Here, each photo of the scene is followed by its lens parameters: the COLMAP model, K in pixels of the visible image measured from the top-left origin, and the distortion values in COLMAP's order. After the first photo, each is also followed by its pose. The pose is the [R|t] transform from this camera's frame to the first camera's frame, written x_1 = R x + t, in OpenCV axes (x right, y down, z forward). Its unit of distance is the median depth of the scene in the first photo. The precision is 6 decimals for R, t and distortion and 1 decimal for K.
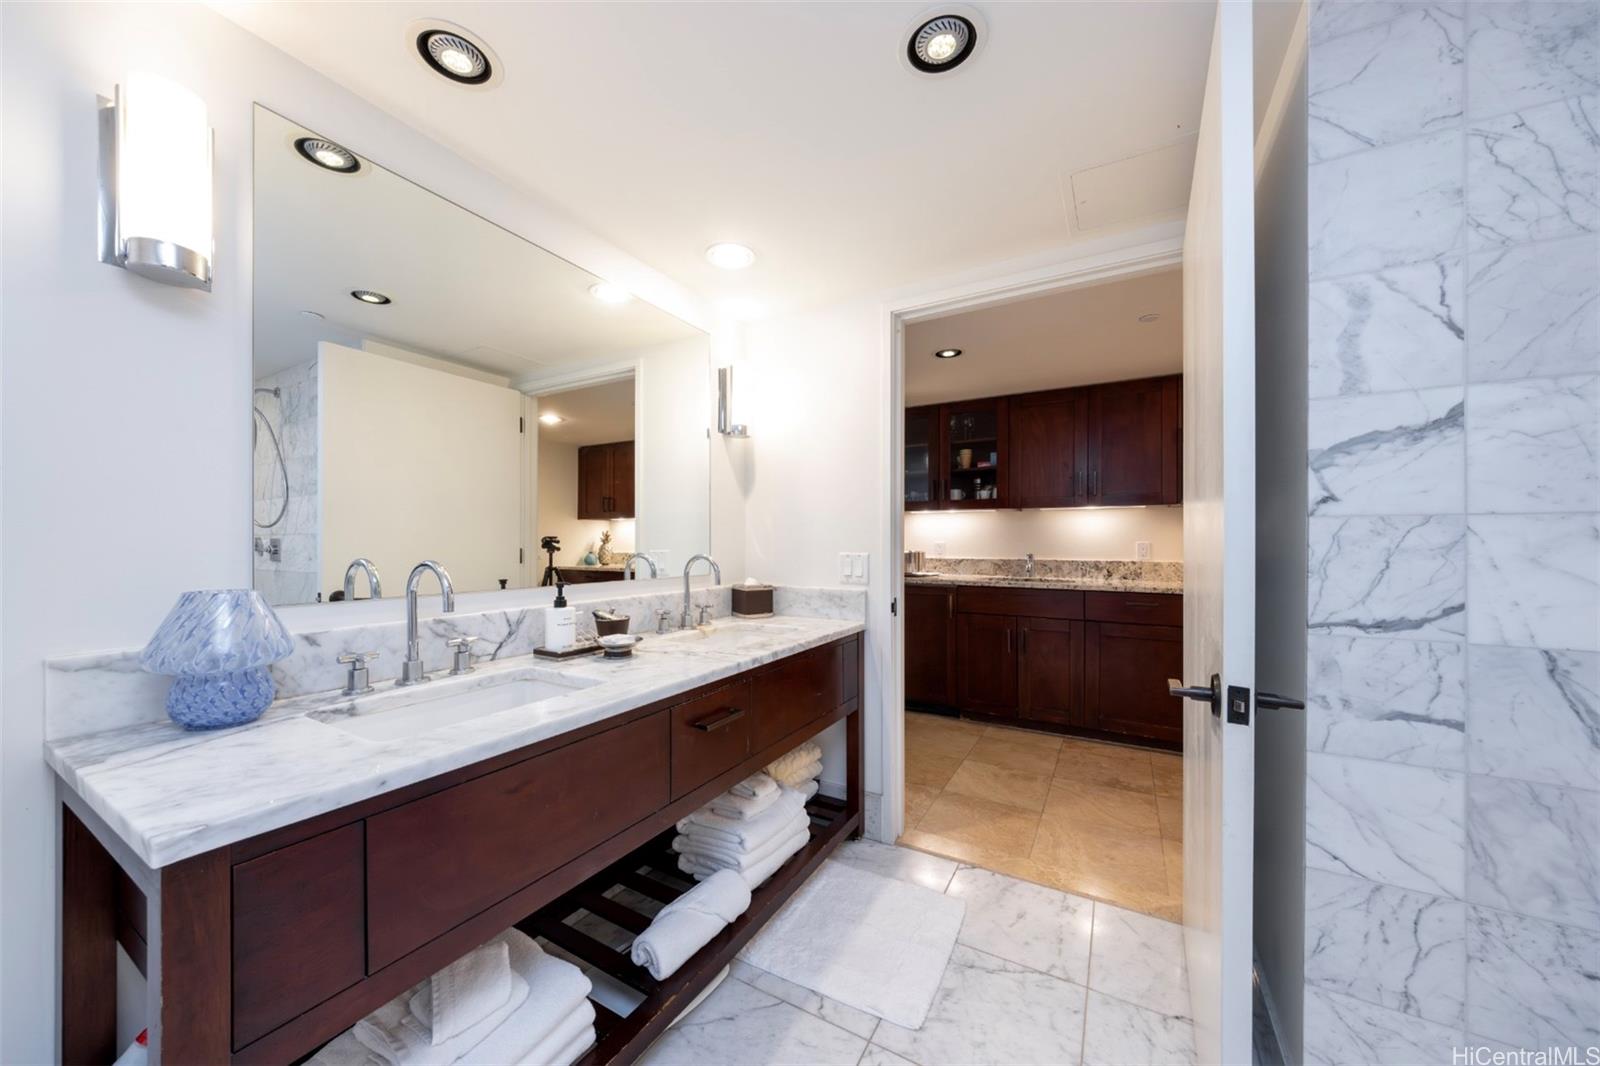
lens RADIAL K [[556.6, 0, 757.0], [0, 556.6, 533.6], [0, 0, 1]] dist [-0.008017, 0.002710]
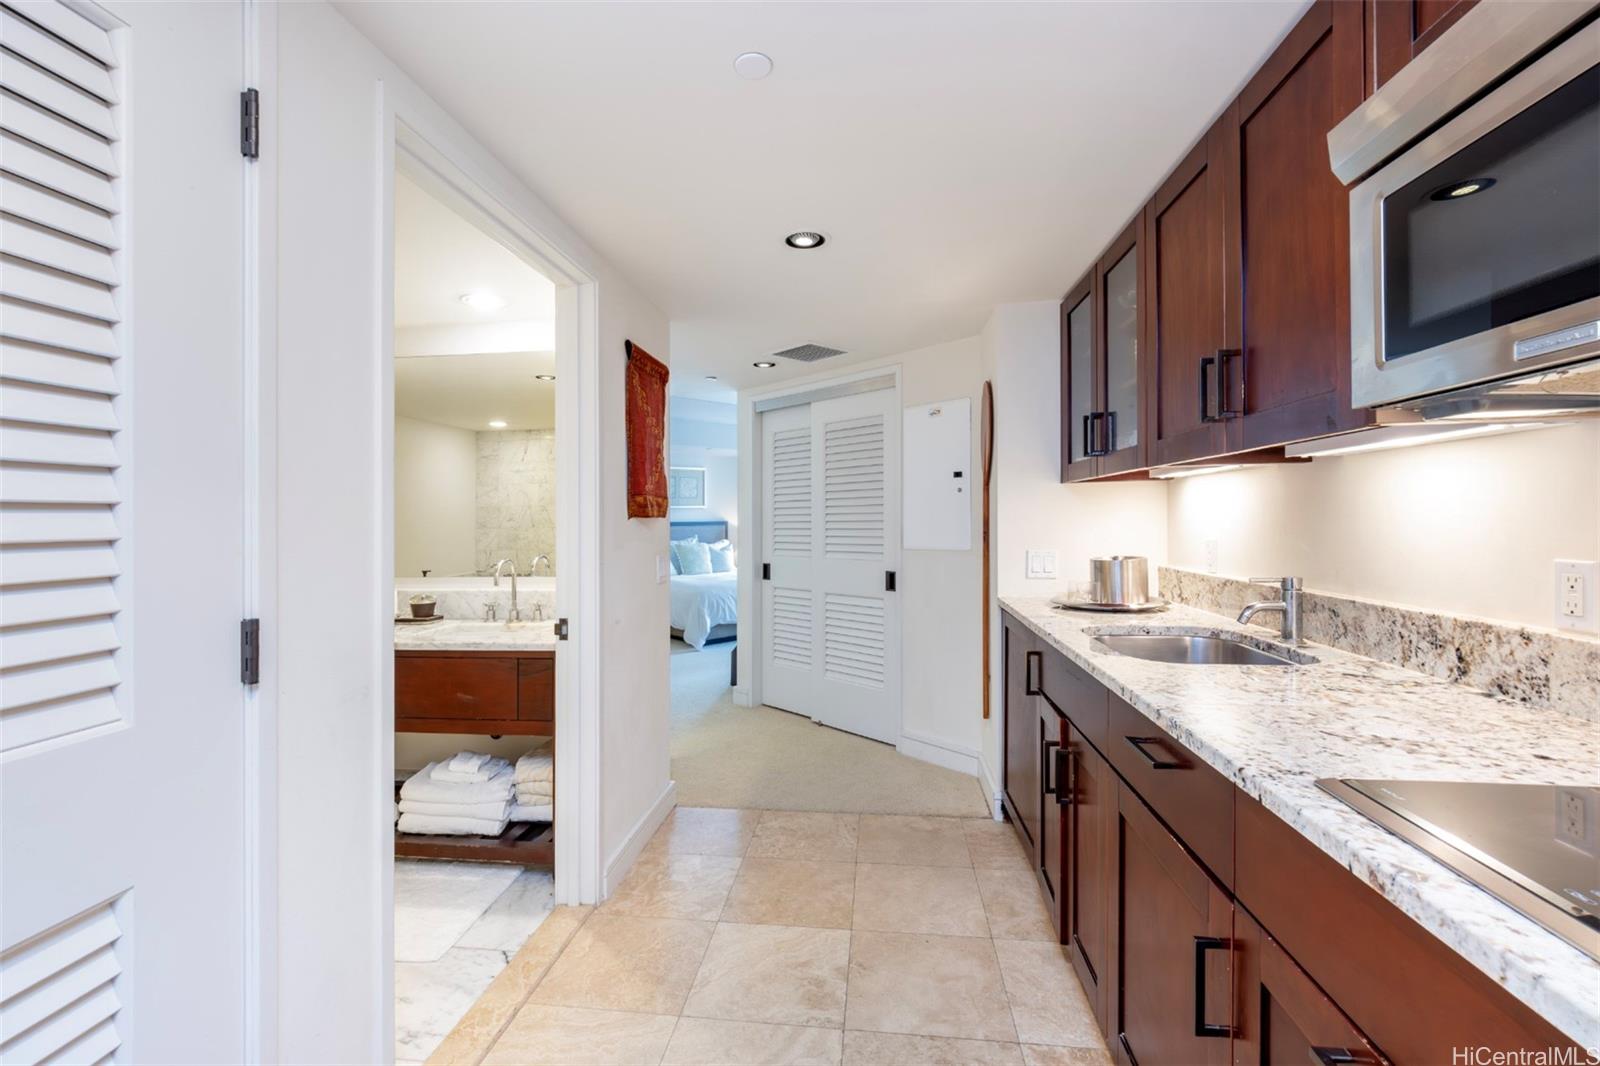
lens RADIAL K [[694.7, 0, 803.7], [0, 694.7, 516.9], [0, 0, 1]] dist [0.000131, -0.000023]
pose [[0.417437, -0.016504, -0.908556, 0.839399], [0.029989, 0.999541, -0.004378, -0.013212], [0.908211, -0.025419, 0.417740, 0.554618]]
